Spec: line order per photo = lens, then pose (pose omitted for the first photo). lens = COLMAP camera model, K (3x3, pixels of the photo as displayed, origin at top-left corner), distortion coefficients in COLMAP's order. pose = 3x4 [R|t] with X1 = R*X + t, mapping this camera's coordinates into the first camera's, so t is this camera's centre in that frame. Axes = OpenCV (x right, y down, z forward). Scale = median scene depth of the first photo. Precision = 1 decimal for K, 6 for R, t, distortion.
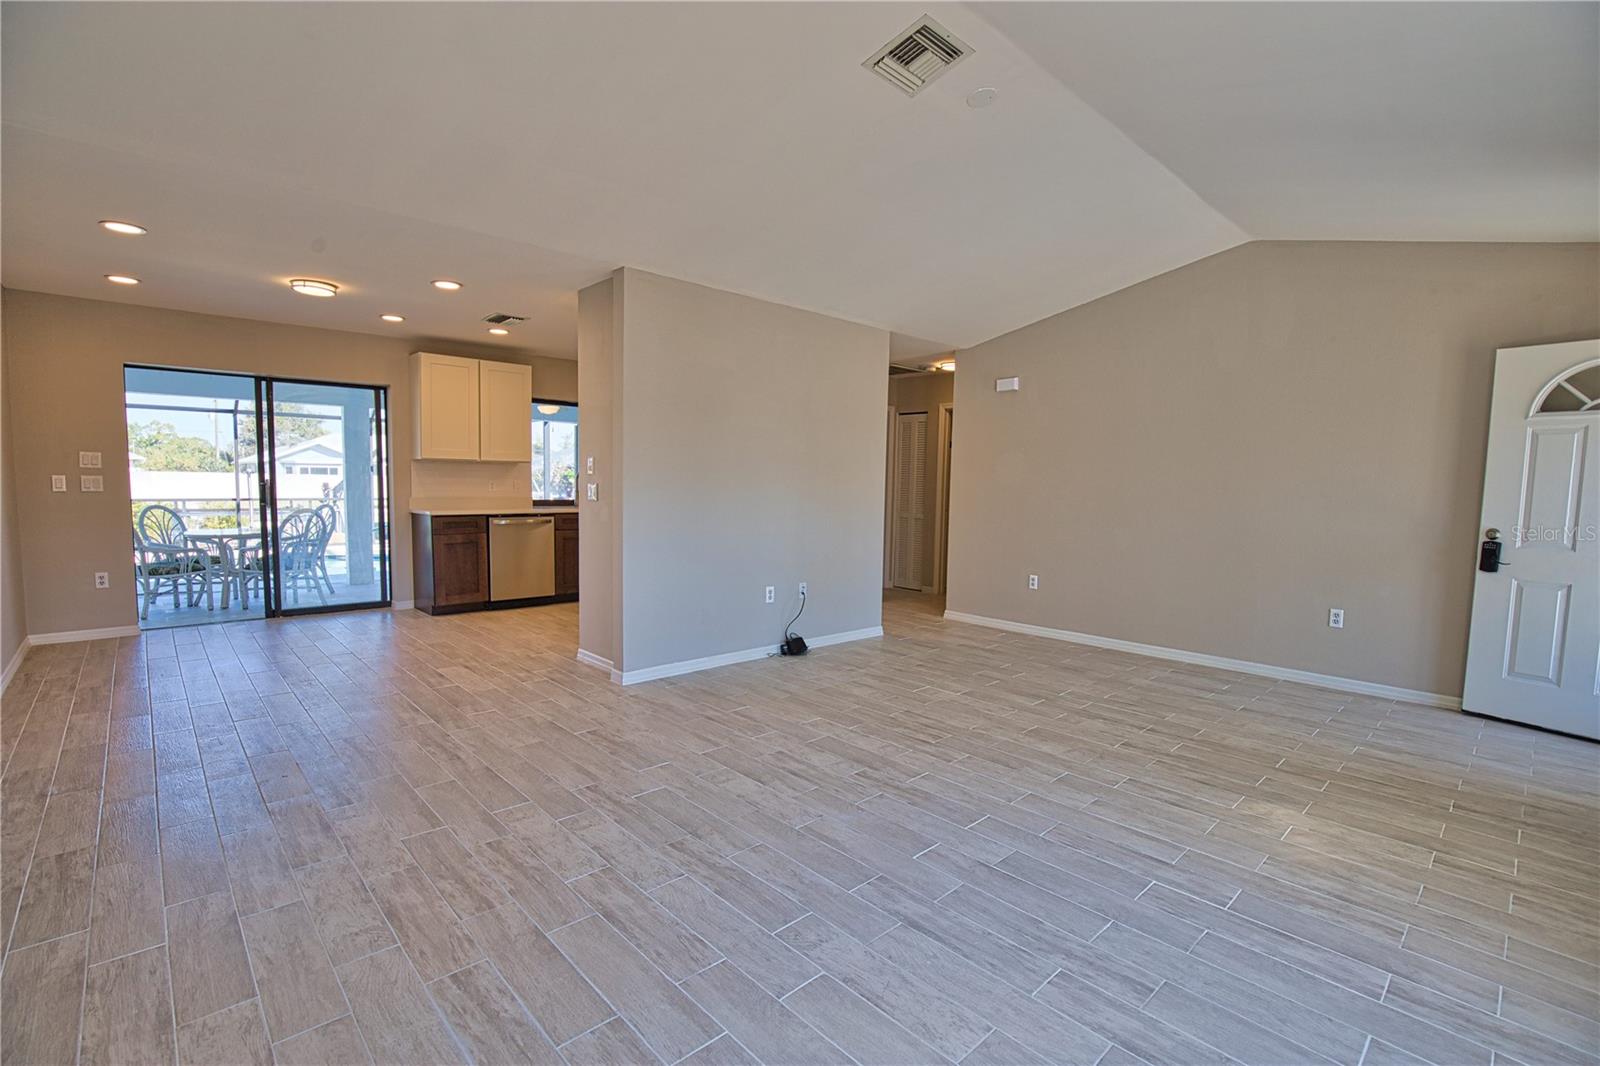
lens RADIAL K [[732.1, 0, 810.3], [0, 732.1, 541.2], [0, 0, 1]] dist [-0.035892, 0.007833]
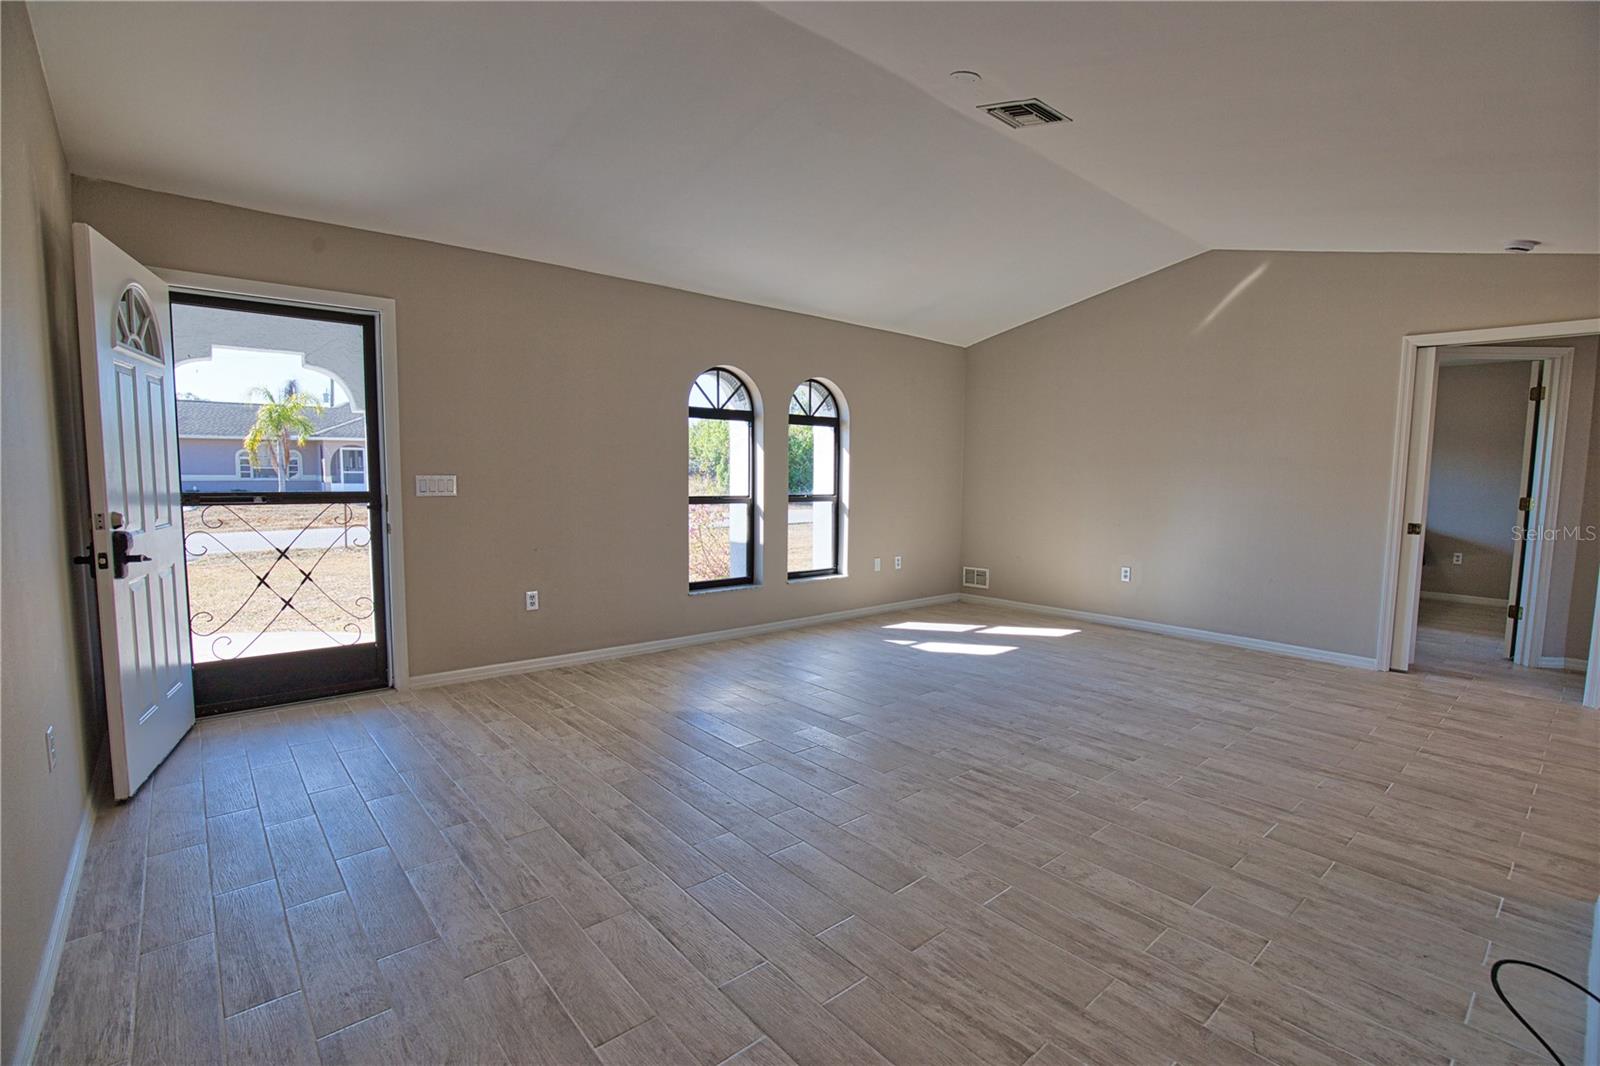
lens RADIAL K [[732.1, 0, 811.1], [0, 732.1, 538.5], [0, 0, 1]] dist [-0.035892, 0.007833]
pose [[-0.998485, -0.038129, 0.039680, 0.343001], [-0.030561, 0.983847, 0.176383, -0.147760], [-0.045764, 0.174903, -0.983521, 1.860345]]
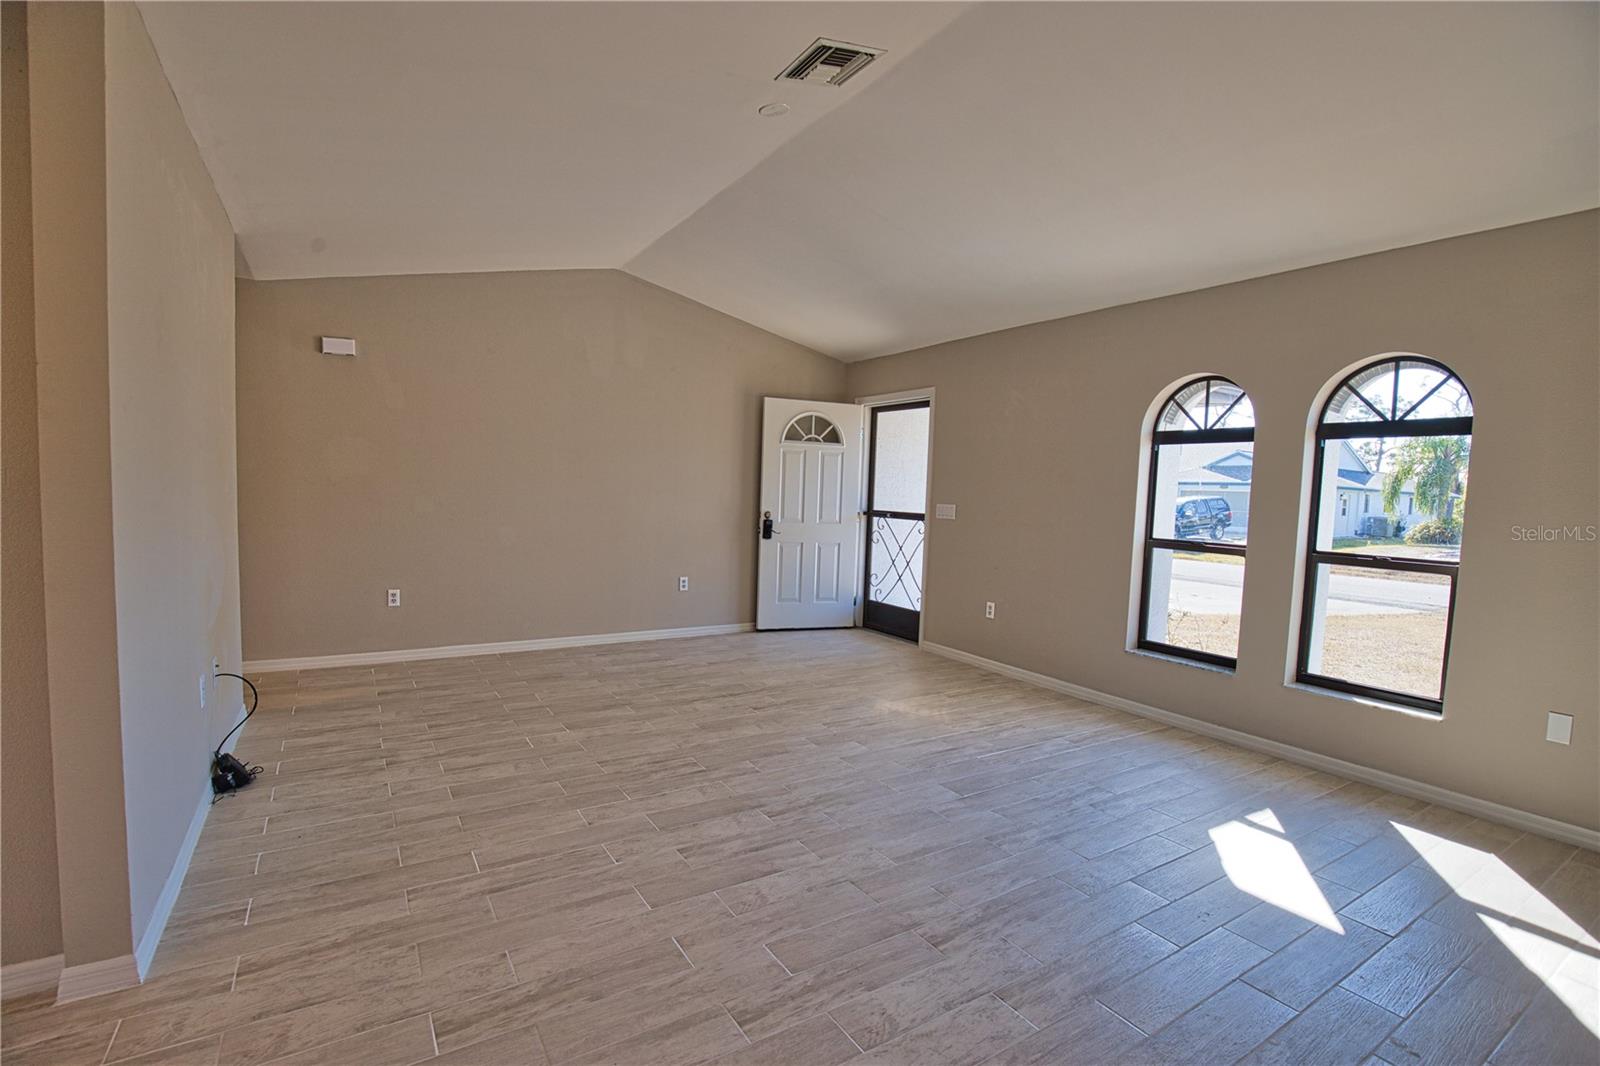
lens RADIAL K [[732.1, 0, 806.9], [0, 732.1, 549.8], [0, 0, 1]] dist [-0.035892, 0.007833]
pose [[0.188468, -0.092839, 0.977681, -0.707936], [0.051712, 0.995079, 0.084523, -0.075693], [-0.980717, 0.034628, 0.192341, 0.700682]]
